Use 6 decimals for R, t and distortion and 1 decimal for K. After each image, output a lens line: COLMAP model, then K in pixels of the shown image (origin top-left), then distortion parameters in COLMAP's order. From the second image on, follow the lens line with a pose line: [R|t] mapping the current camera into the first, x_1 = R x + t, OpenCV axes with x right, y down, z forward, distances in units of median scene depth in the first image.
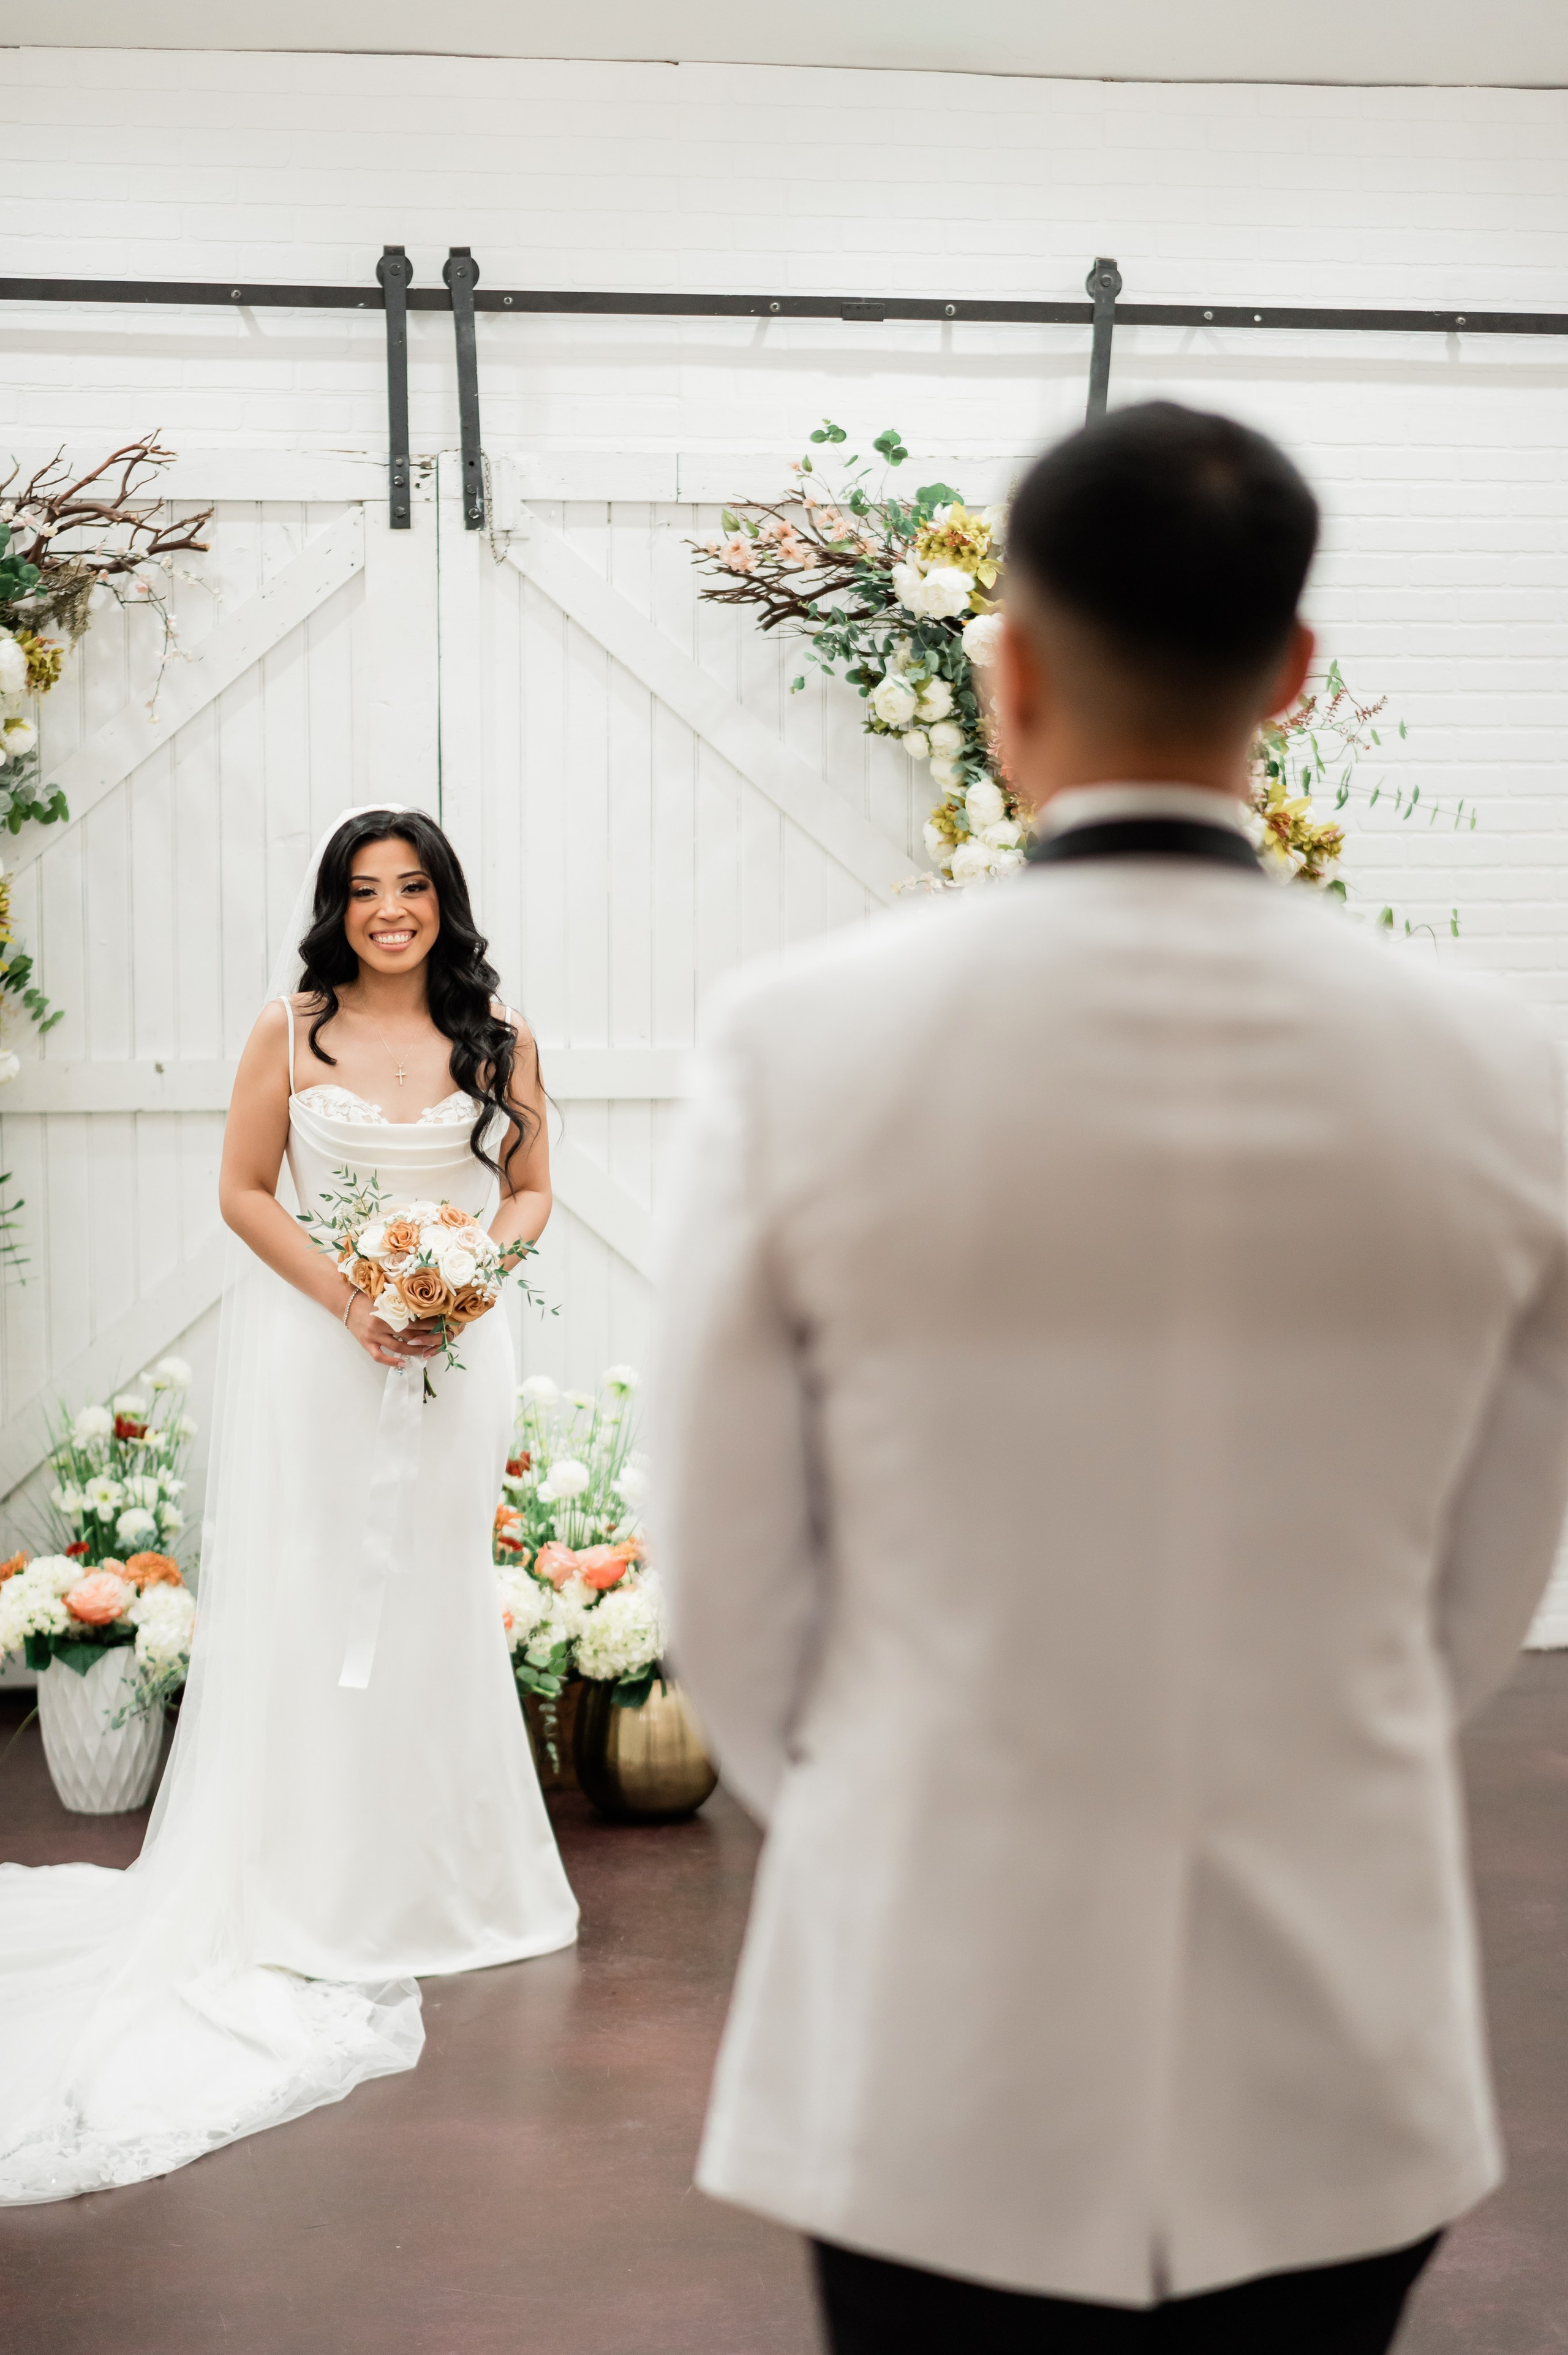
lens RADIAL K [[3710.7, 0, 777.1], [0, 3710.7, 1168.5], [0, 0, 1]] dist [-0.000863, -0.096686]
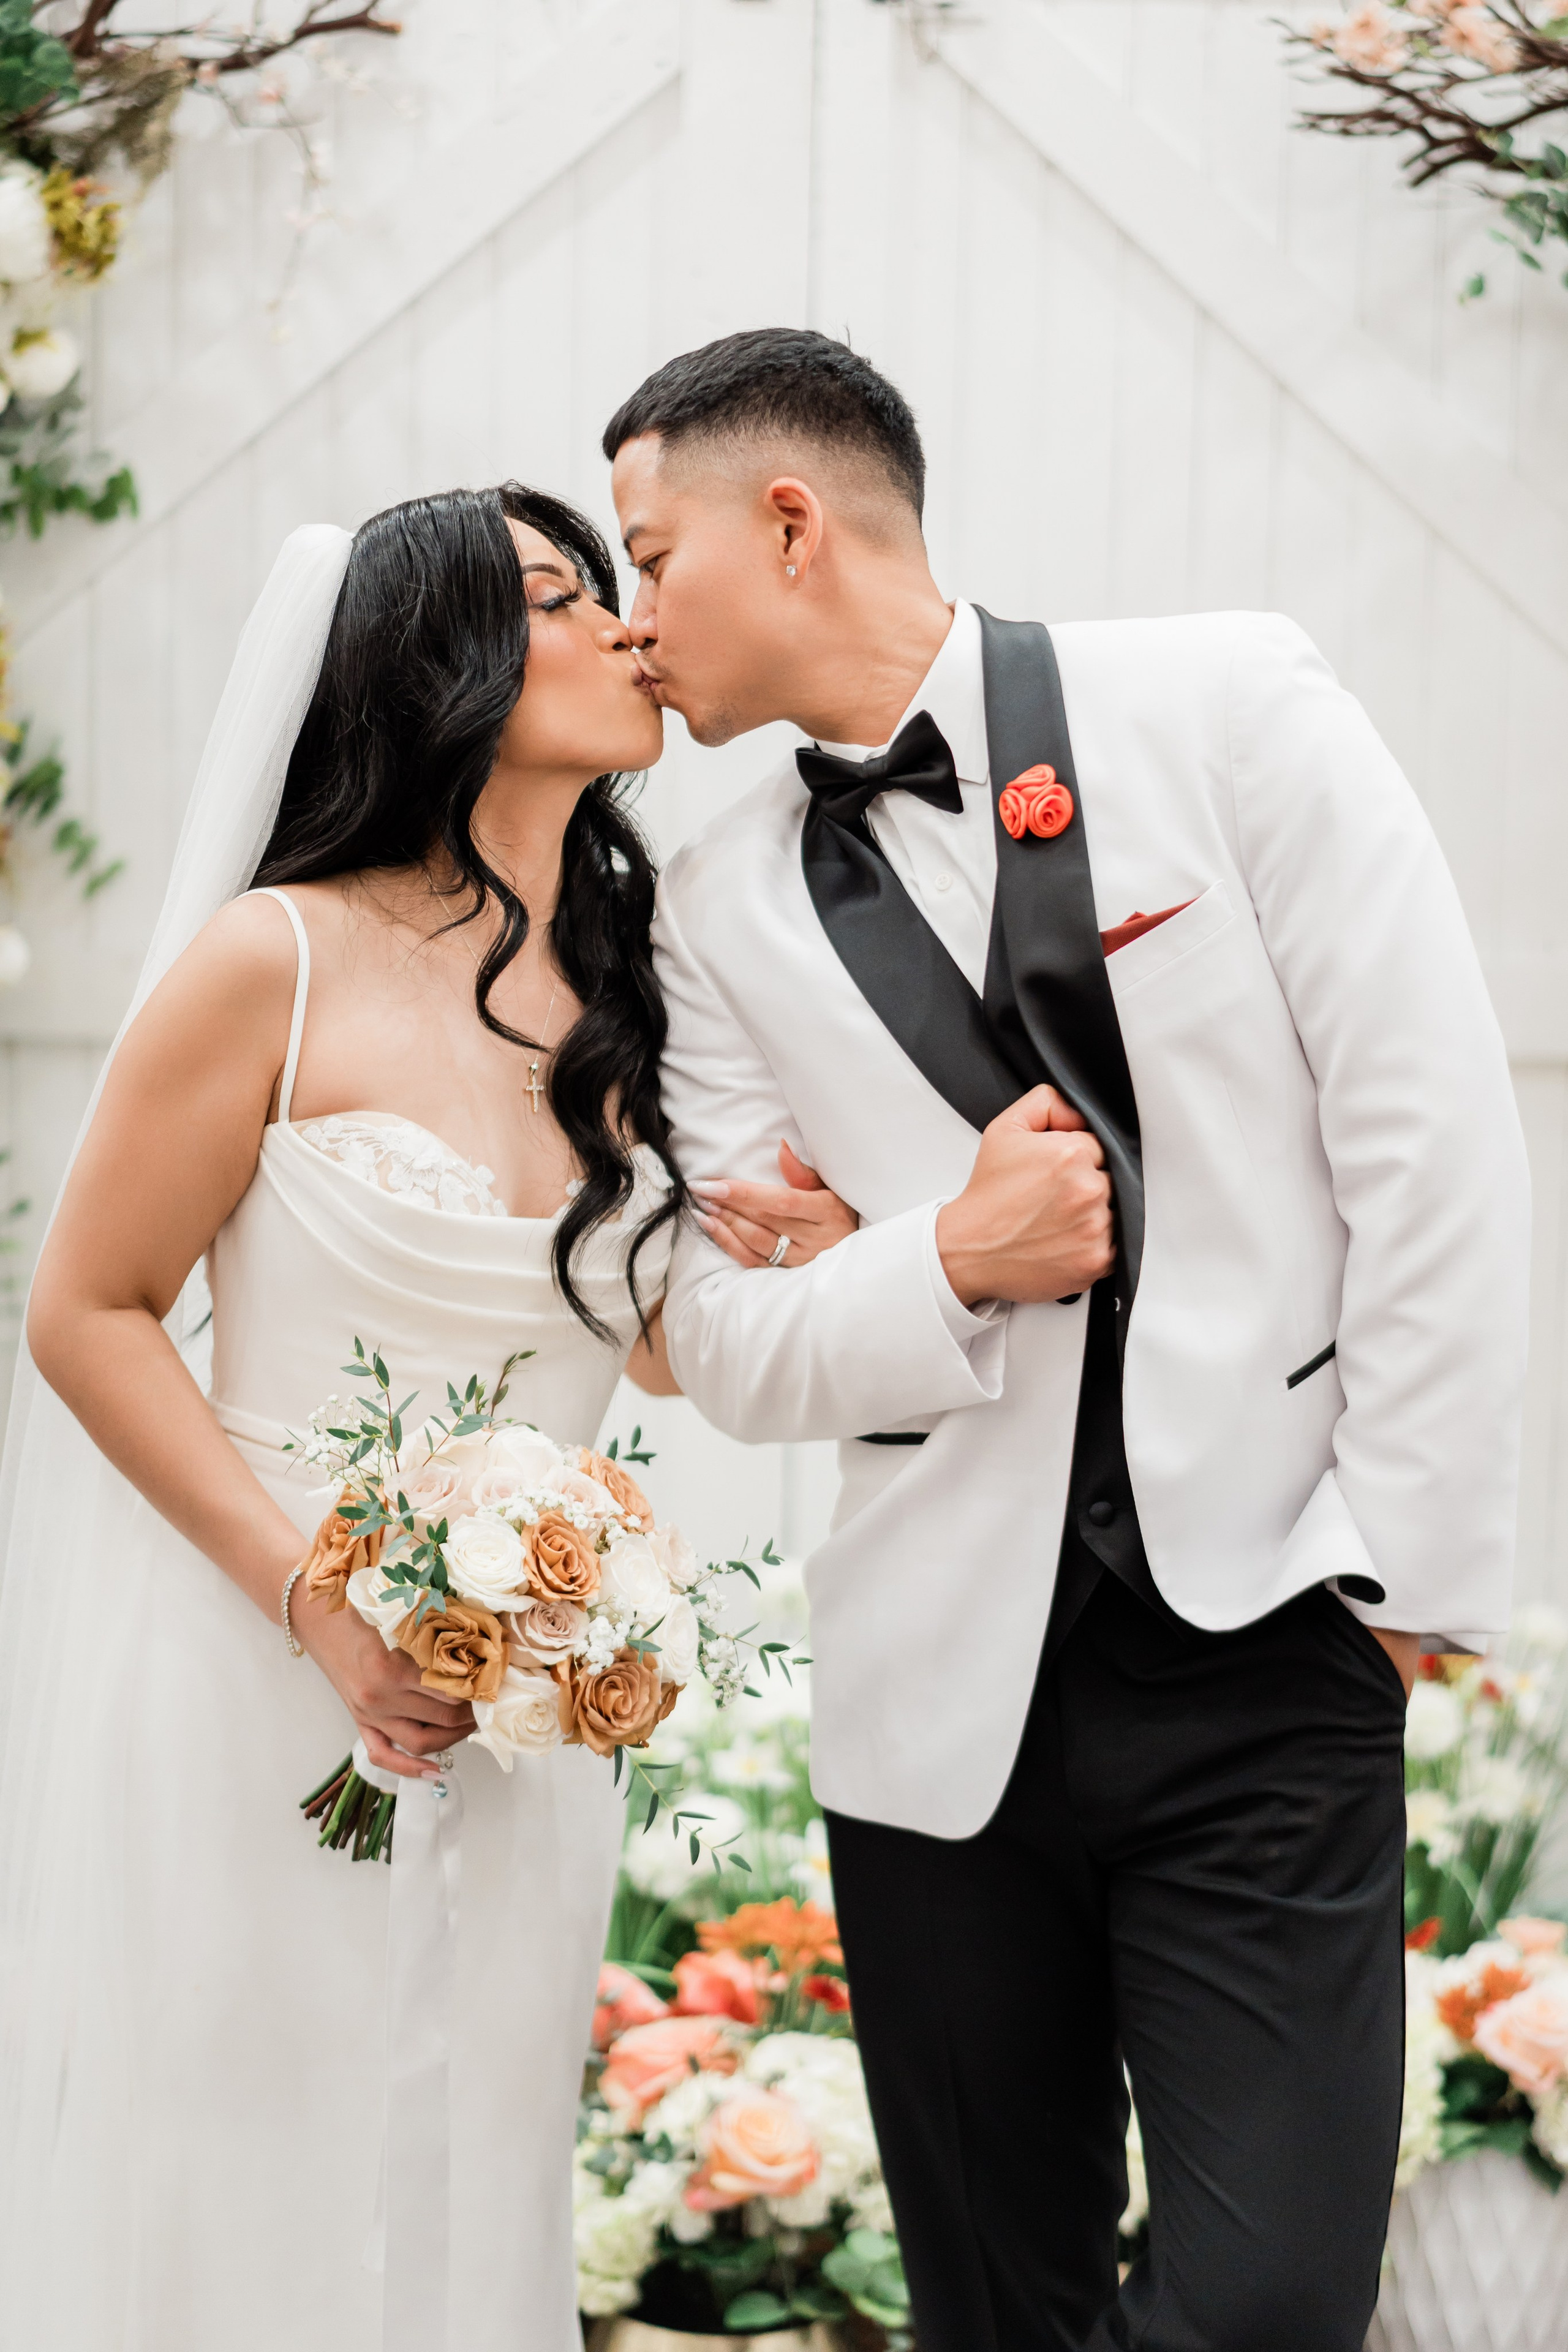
lens RADIAL K [[4225.1, 0, 852.2], [0, 4225.1, 1003.1], [0, 0, 1]] dist [-0.016915, -0.024558]
pose [[0.990771, 0.034723, -0.131020, 0.000266], [-0.033965, 0.999391, 0.008022, -0.029896], [0.131218, -0.003498, 0.991347, 0.387452]]
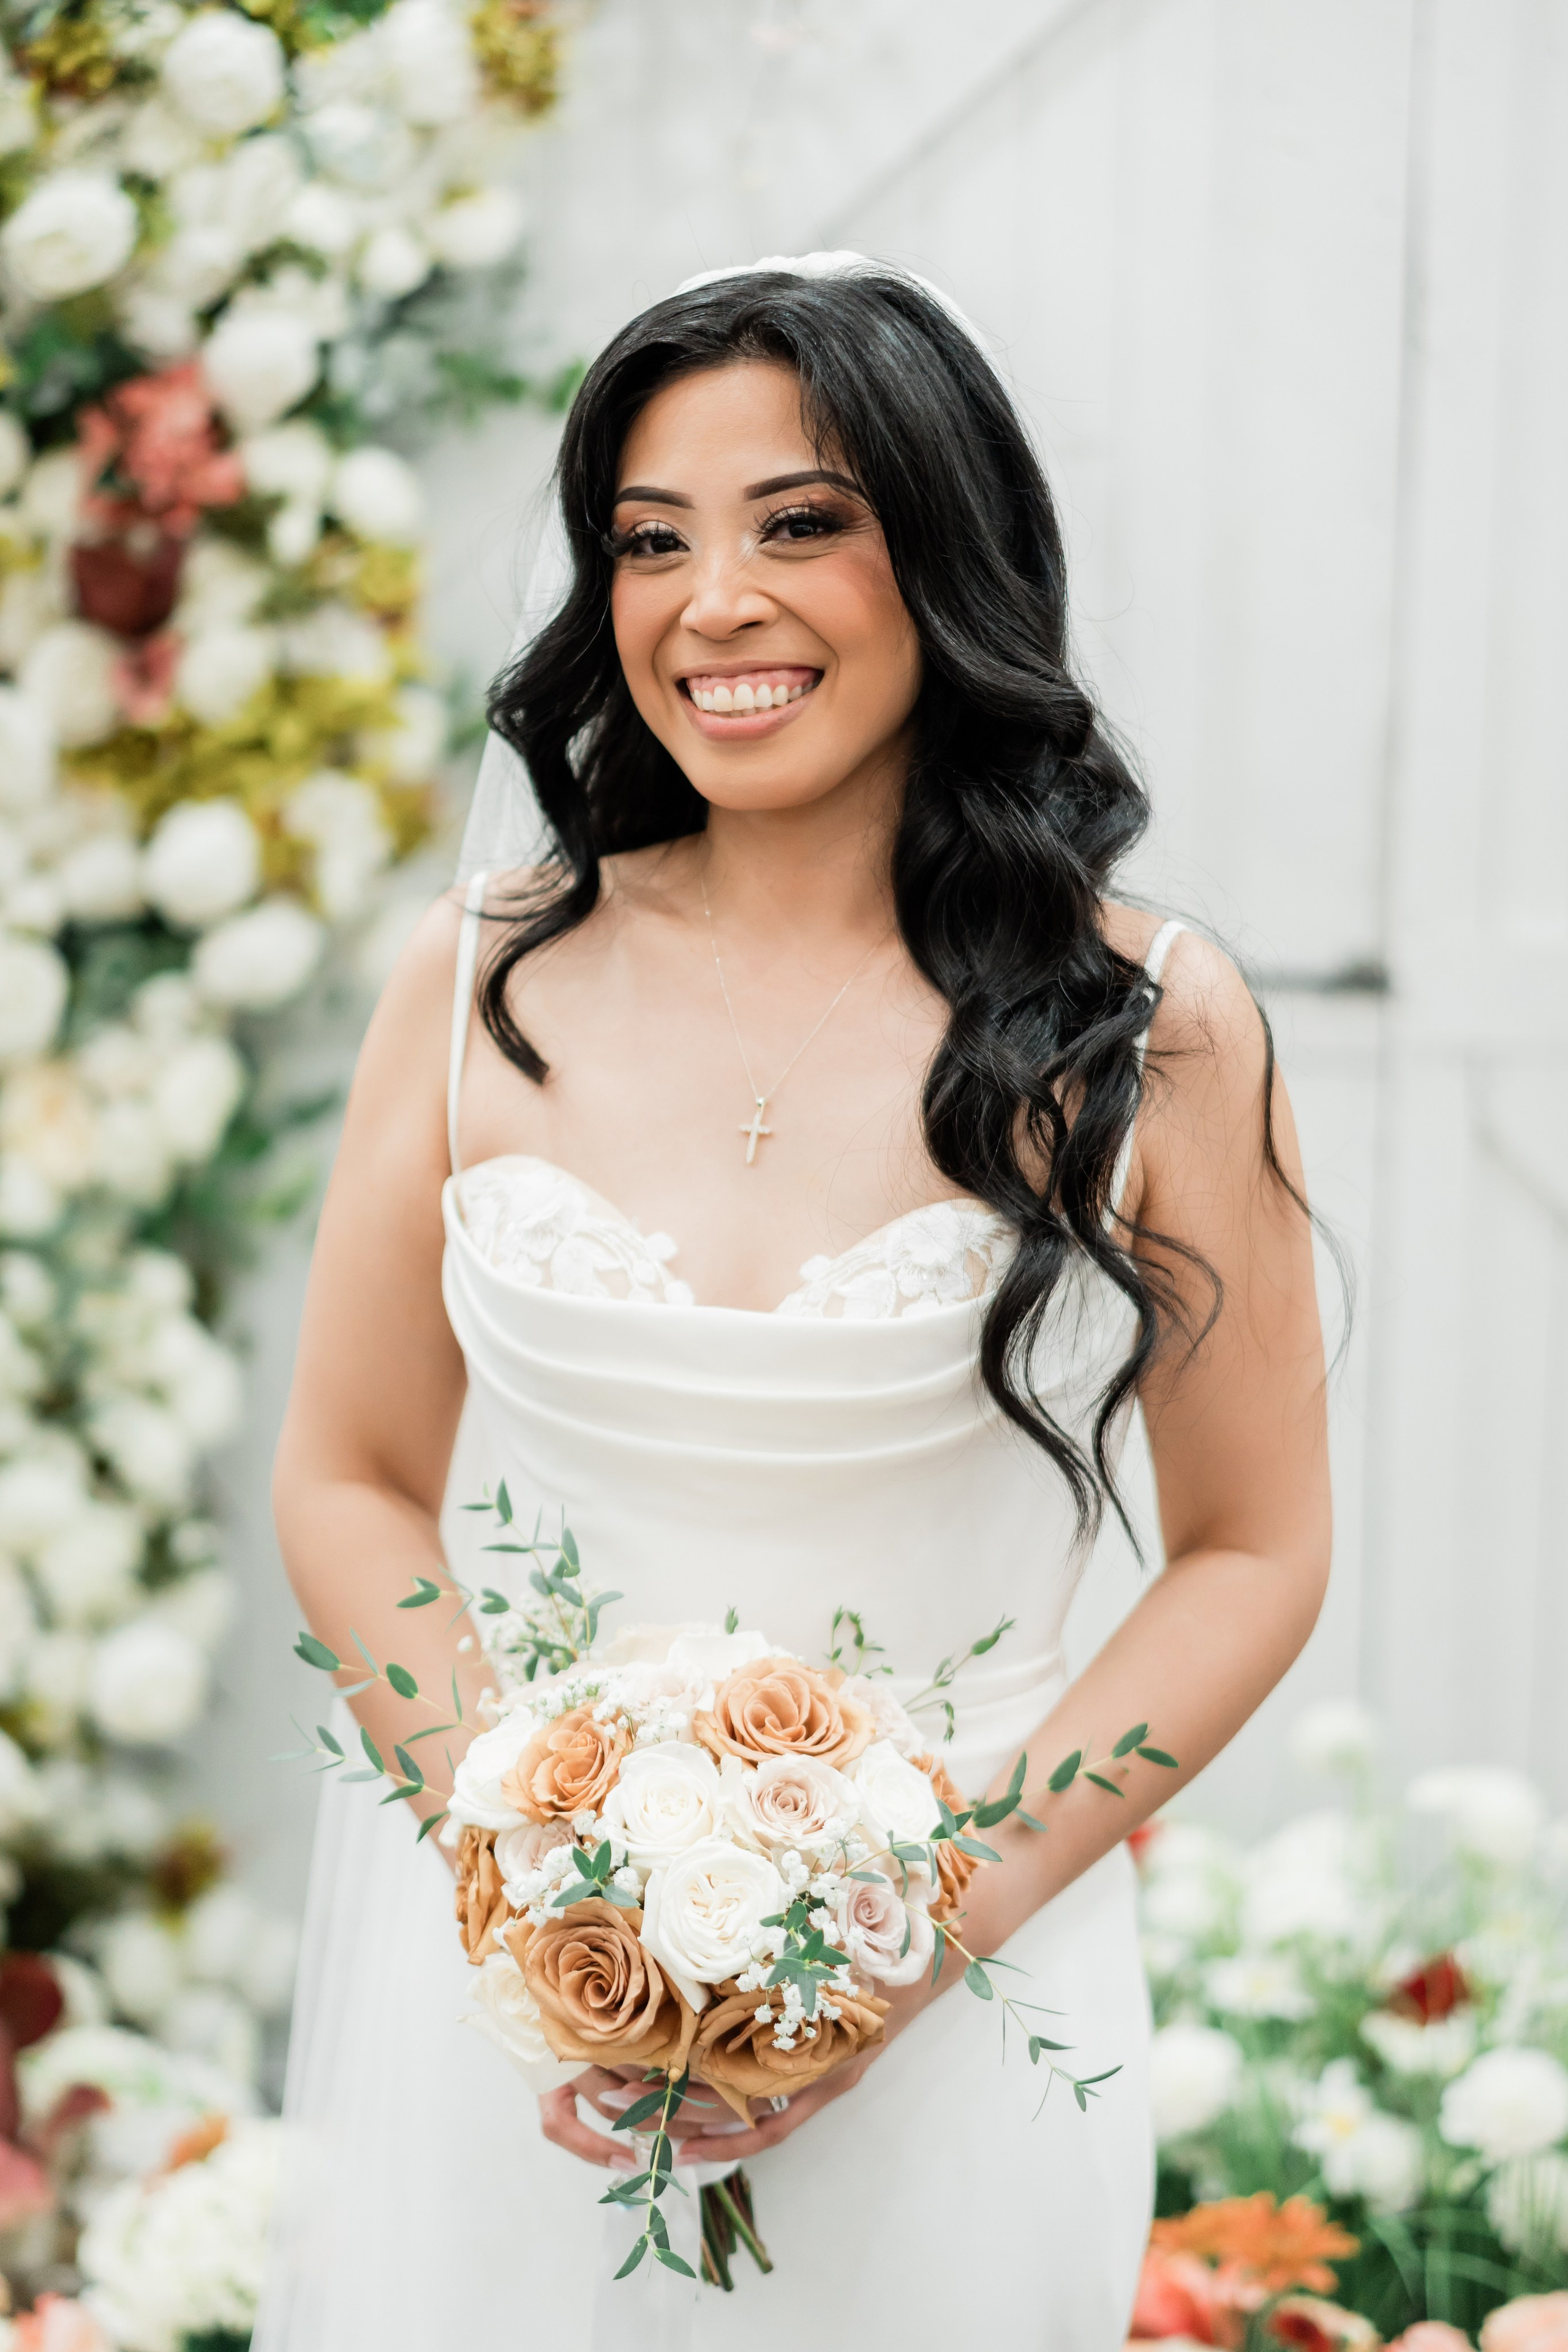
lens RADIAL K [[4149.4, 0, 880.3], [0, 4149.4, 1080.0], [0, 0, 1]] dist [-0.023225, -0.119876]
pose [[0.946796, 0.054452, -0.317195, 0.010861], [-0.042175, 0.998076, 0.045450, -0.035402], [0.319059, -0.029654, 0.947271, 0.518988]]
